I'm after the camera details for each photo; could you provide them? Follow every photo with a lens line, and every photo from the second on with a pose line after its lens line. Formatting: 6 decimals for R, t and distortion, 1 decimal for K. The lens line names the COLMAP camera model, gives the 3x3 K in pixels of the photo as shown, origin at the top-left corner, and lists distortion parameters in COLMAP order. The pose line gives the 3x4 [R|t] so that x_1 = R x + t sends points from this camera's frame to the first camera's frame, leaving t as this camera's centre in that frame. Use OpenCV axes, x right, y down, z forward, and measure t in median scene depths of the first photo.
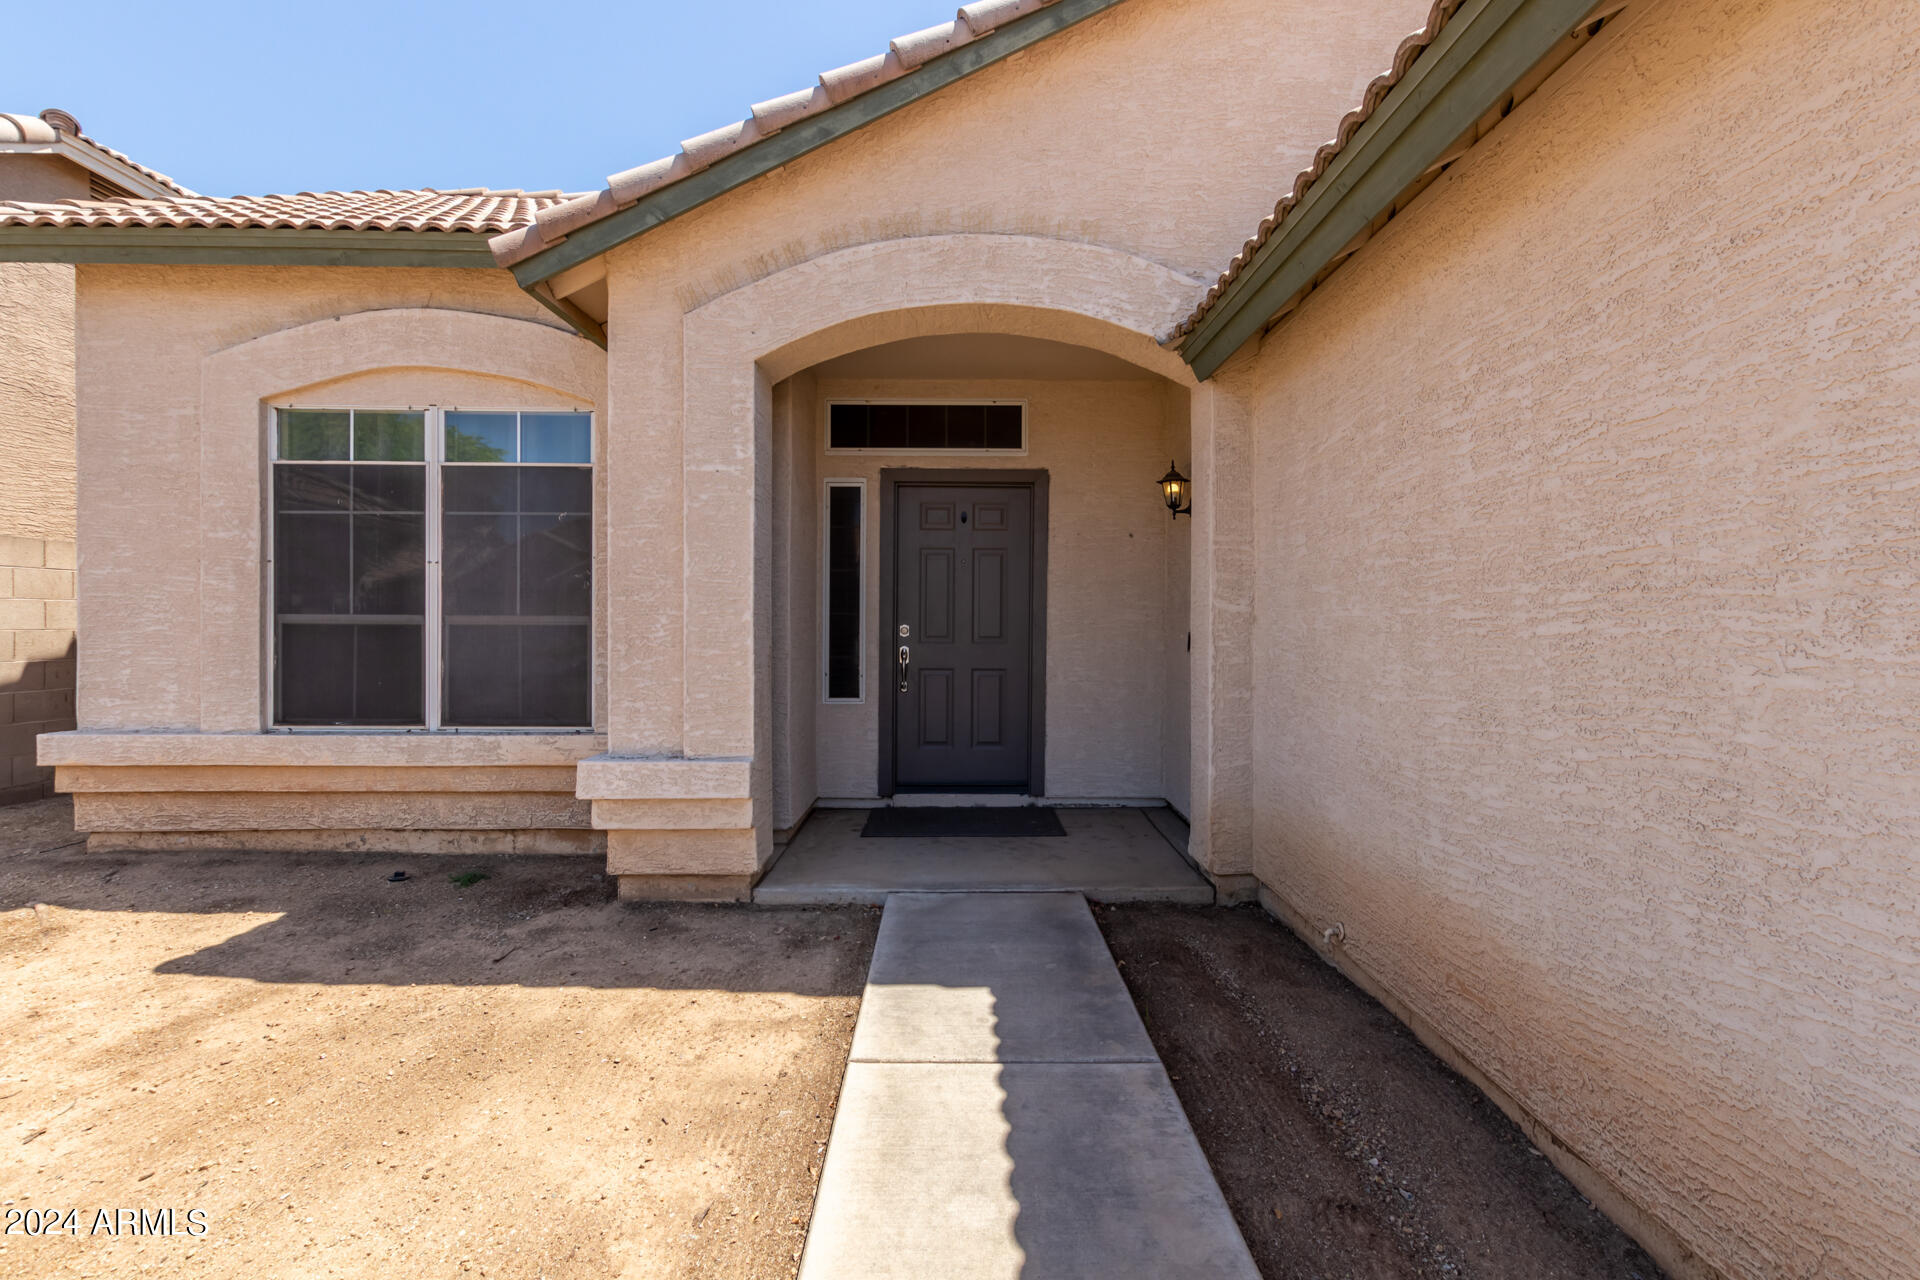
lens RADIAL K [[903.8, 0, 962.5], [0, 903.8, 628.3], [0, 0, 1]] dist [0.023290, 0.000254]
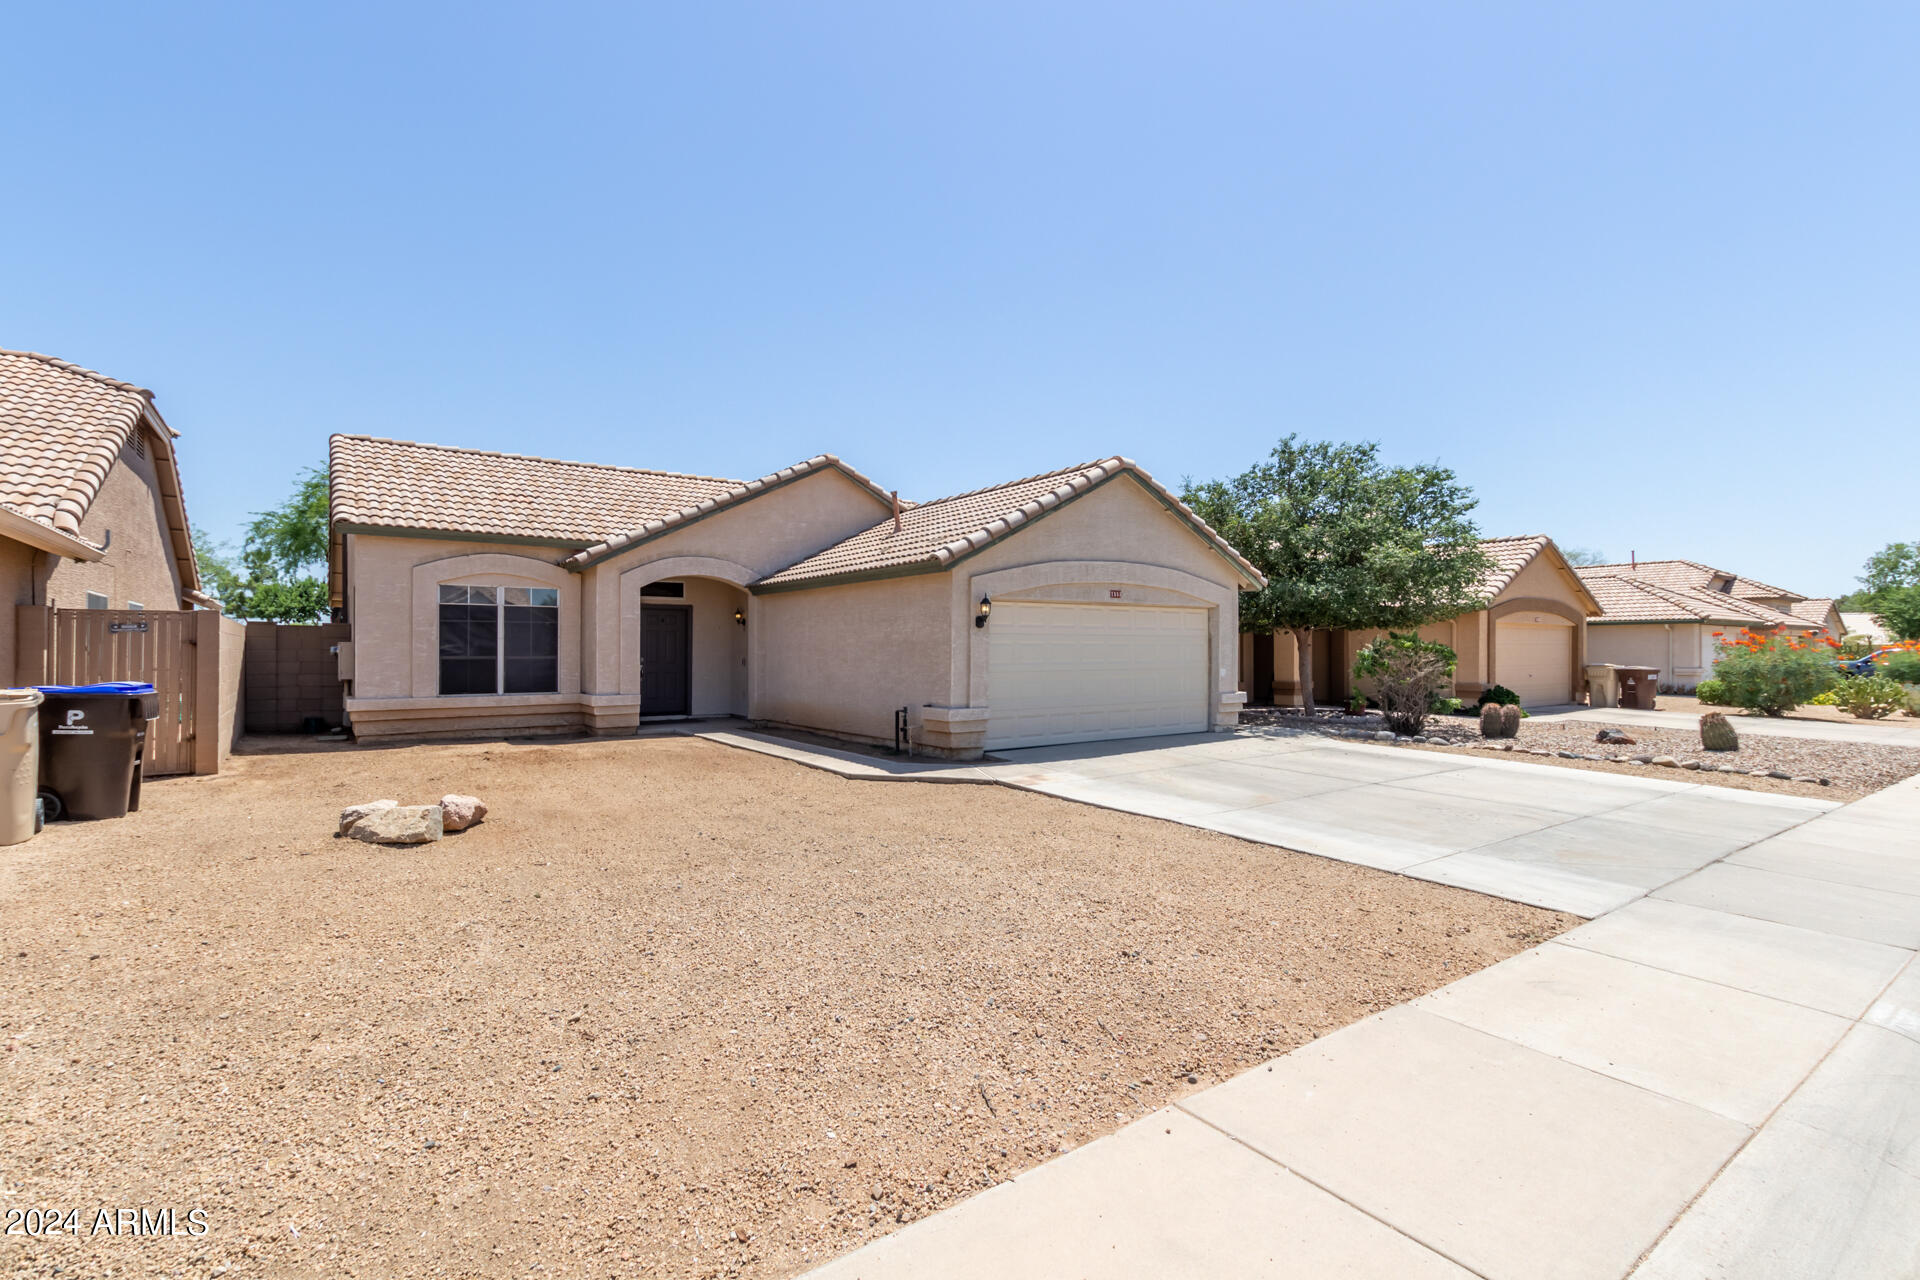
lens RADIAL K [[873.6, 0, 968.0], [0, 873.6, 647.4], [0, 0, 1]] dist [0.005761, 0.000338]
pose [[0.810982, -0.003291, 0.585062, -1.012193], [0.010603, 0.999903, -0.009074, -0.000269], [-0.584975, 0.013562, 0.810938, -2.208846]]
